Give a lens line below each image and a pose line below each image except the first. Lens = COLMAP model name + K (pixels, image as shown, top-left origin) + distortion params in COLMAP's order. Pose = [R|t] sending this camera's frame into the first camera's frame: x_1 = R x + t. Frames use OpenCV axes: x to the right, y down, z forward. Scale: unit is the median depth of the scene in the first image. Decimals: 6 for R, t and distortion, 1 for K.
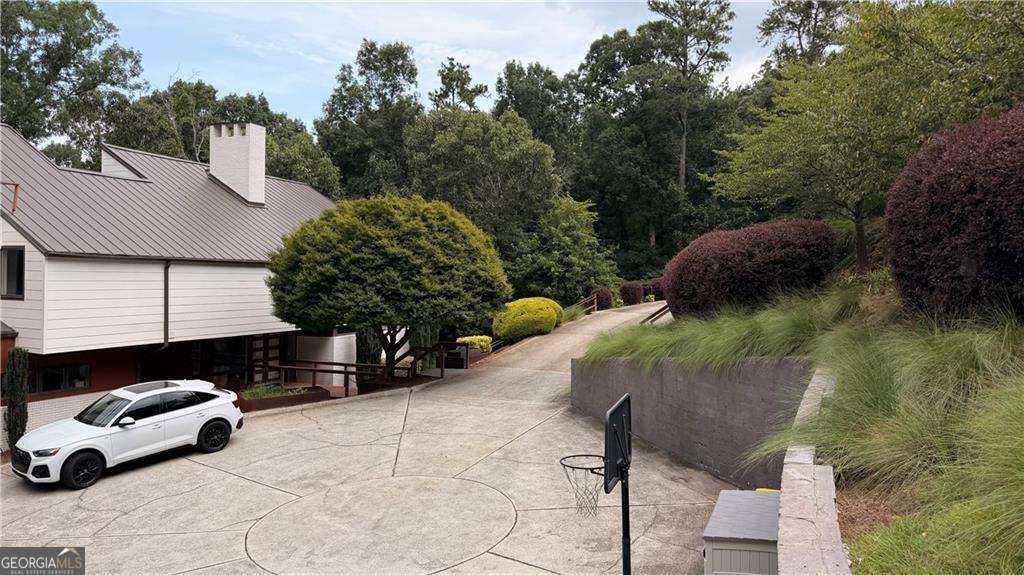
lens RADIAL K [[725.3, 0, 508.6], [0, 725.3, 288.6], [0, 0, 1]] dist [0.037418, -0.039332]
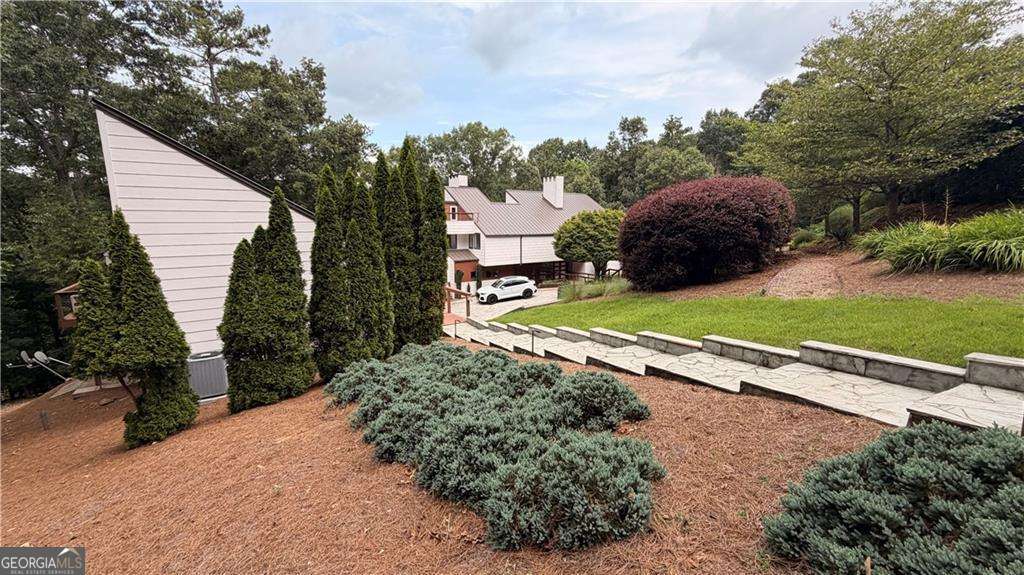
lens RADIAL K [[409.8, 0, 510.5], [0, 409.8, 287.5], [0, 0, 1]] dist [0.001486, 0.000678]
pose [[0.853238, 0.066889, -0.517214, 0.370759], [0.007633, 0.990033, 0.140630, -0.065170], [0.521466, -0.123939, 0.844223, -0.450018]]
